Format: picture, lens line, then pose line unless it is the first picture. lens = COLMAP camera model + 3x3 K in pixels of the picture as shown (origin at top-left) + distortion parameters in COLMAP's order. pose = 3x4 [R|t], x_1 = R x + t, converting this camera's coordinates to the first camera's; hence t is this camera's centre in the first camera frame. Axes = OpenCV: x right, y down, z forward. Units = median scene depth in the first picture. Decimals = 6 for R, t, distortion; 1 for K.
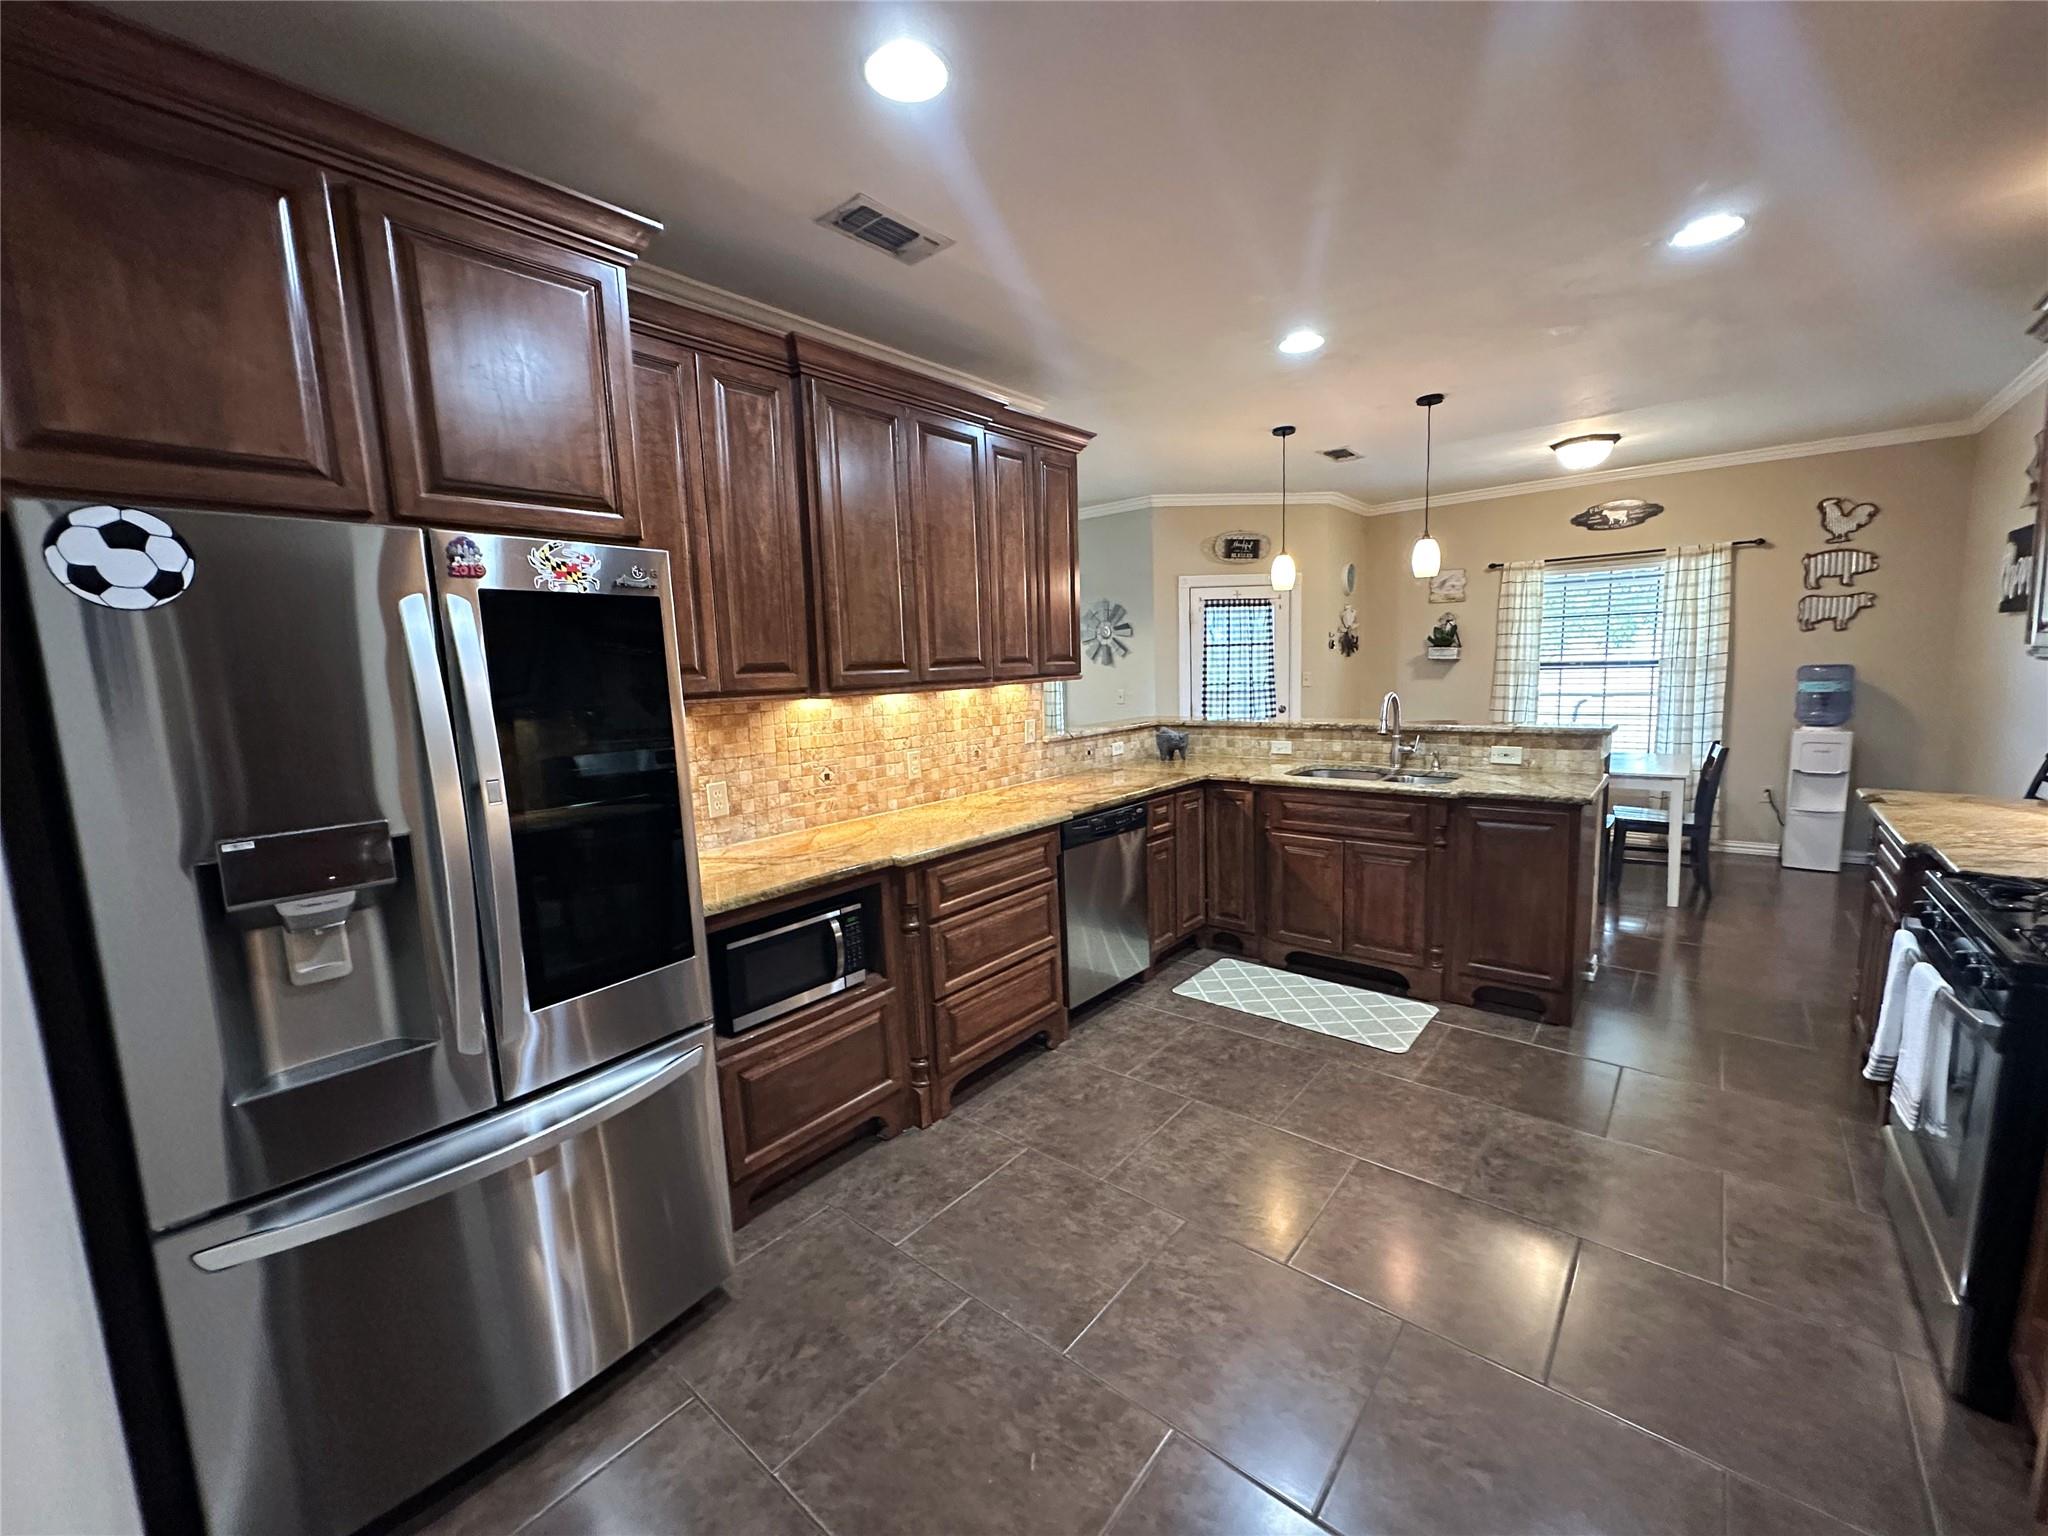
lens RADIAL K [[816.9, 0, 1023.3], [0, 816.9, 767.0], [0, 0, 1]] dist [-0.000203, 0.000535]
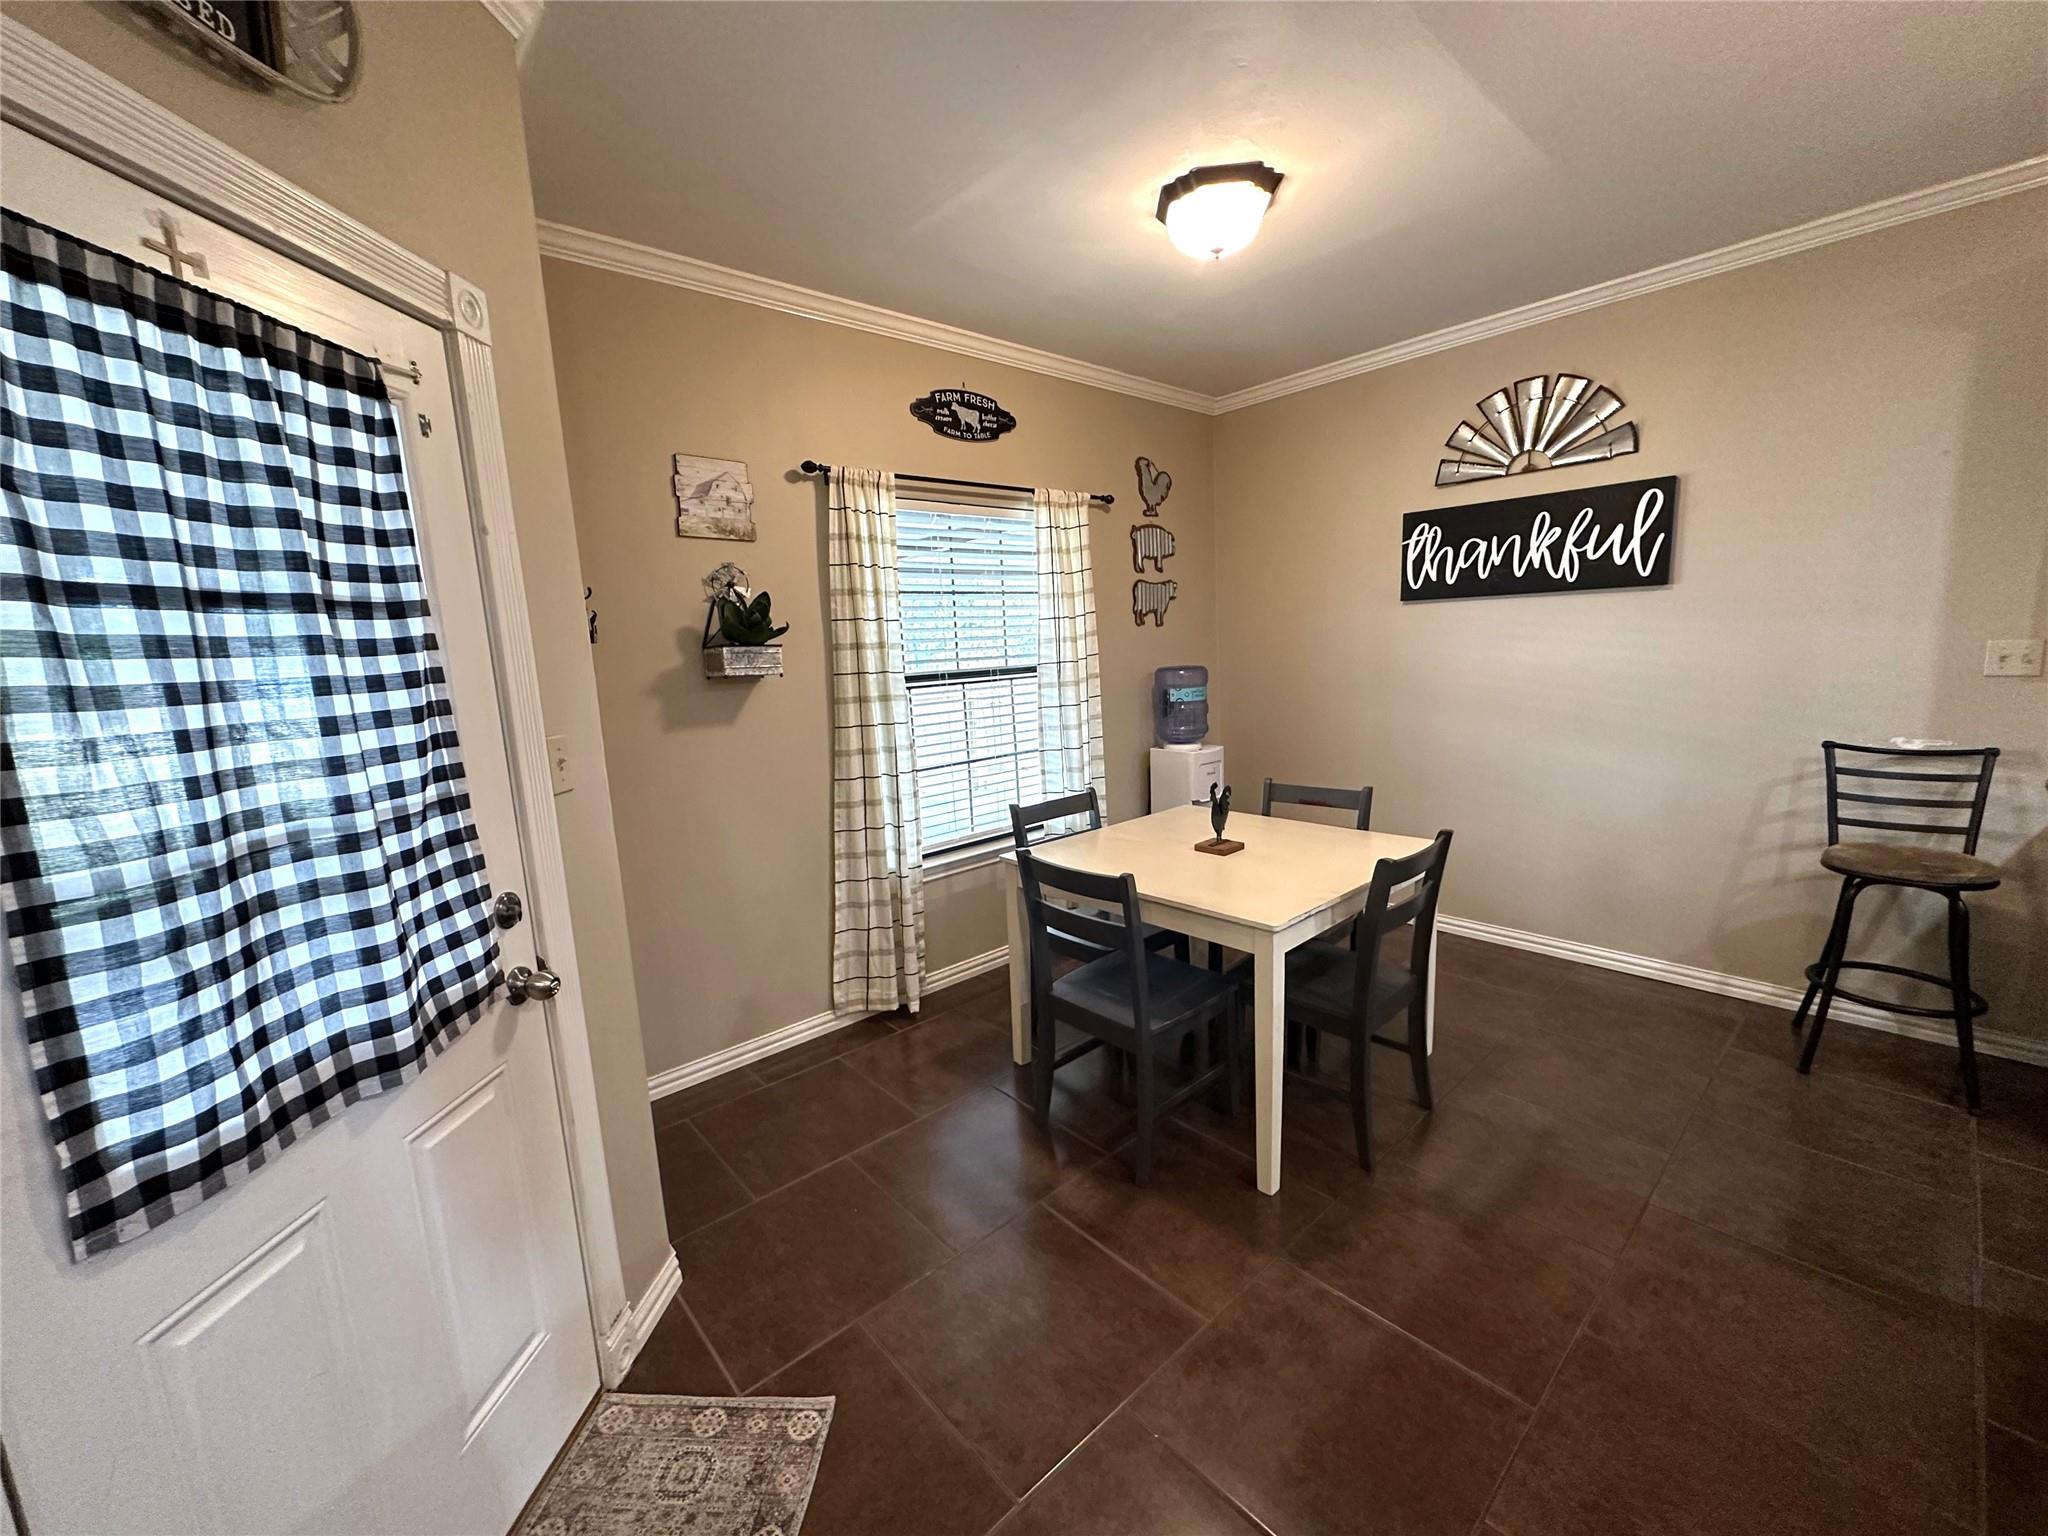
lens RADIAL K [[816.9, 0, 1020.9], [0, 816.9, 770.4], [0, 0, 1]] dist [-0.000203, 0.000535]
pose [[0.151169, -0.130658, 0.979835, 0.257605], [0.166115, 0.980488, 0.105117, -0.219049], [-0.974450, 0.146875, 0.169924, 1.667384]]
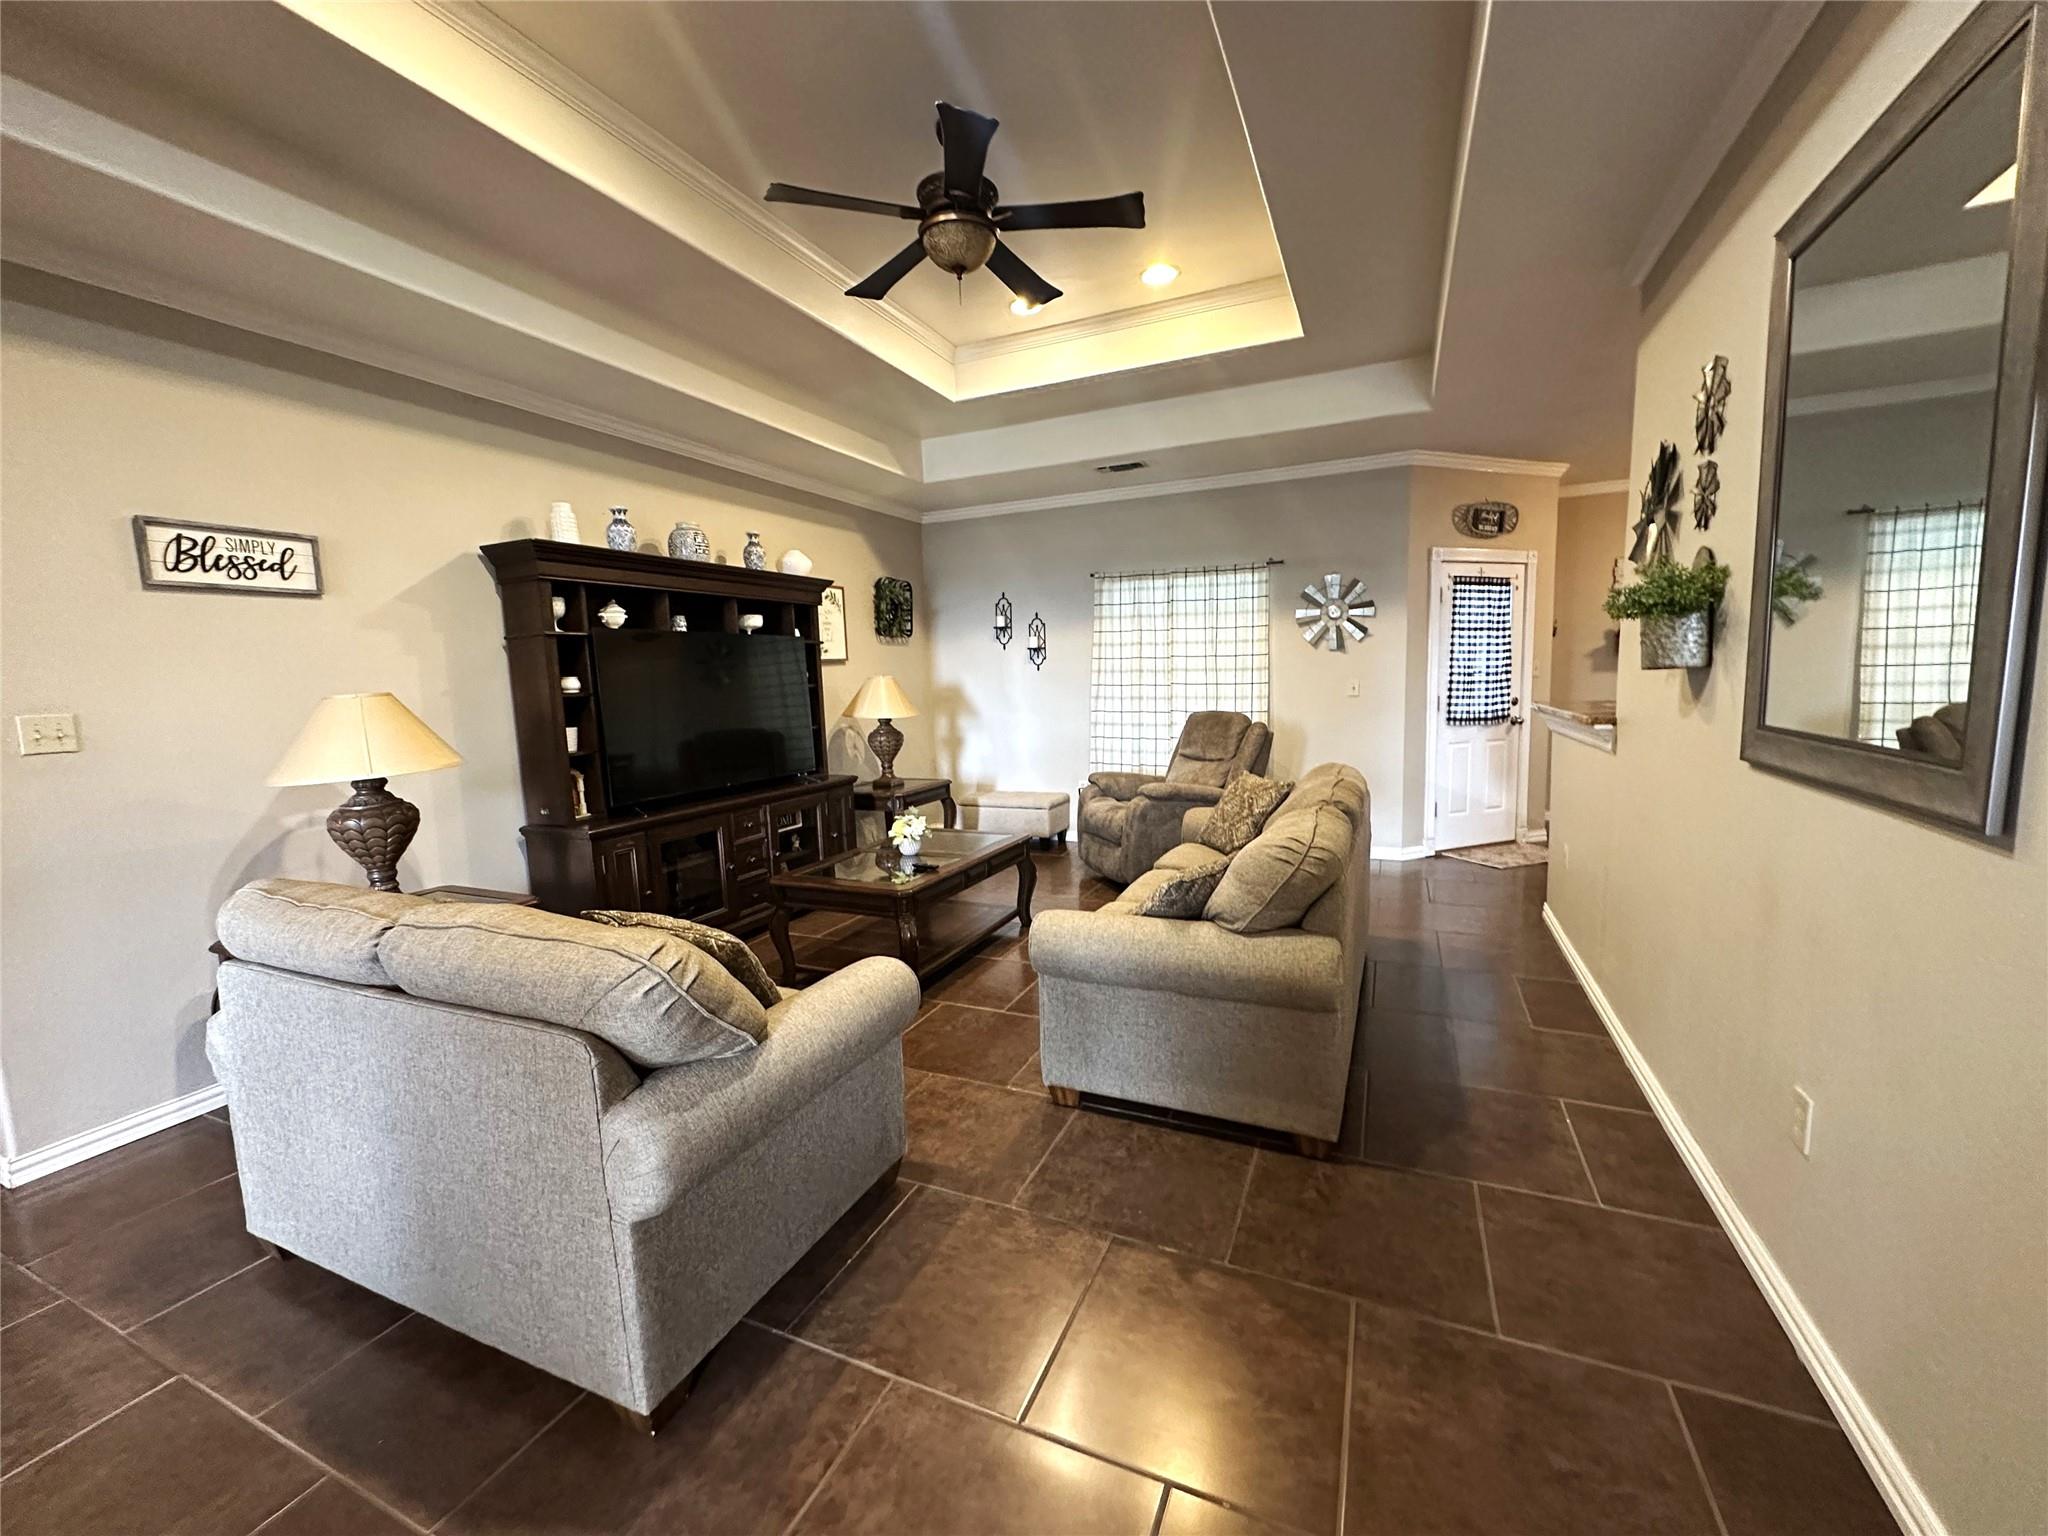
lens RADIAL K [[816.9, 0, 1030.9], [0, 816.9, 763.8], [0, 0, 1]] dist [-0.000203, 0.000535]
pose [[0.961393, -0.023335, 0.274188, -0.902343], [0.030407, 0.999305, -0.021569, 0.002033], [-0.273494, 0.029073, 0.961434, 0.571629]]
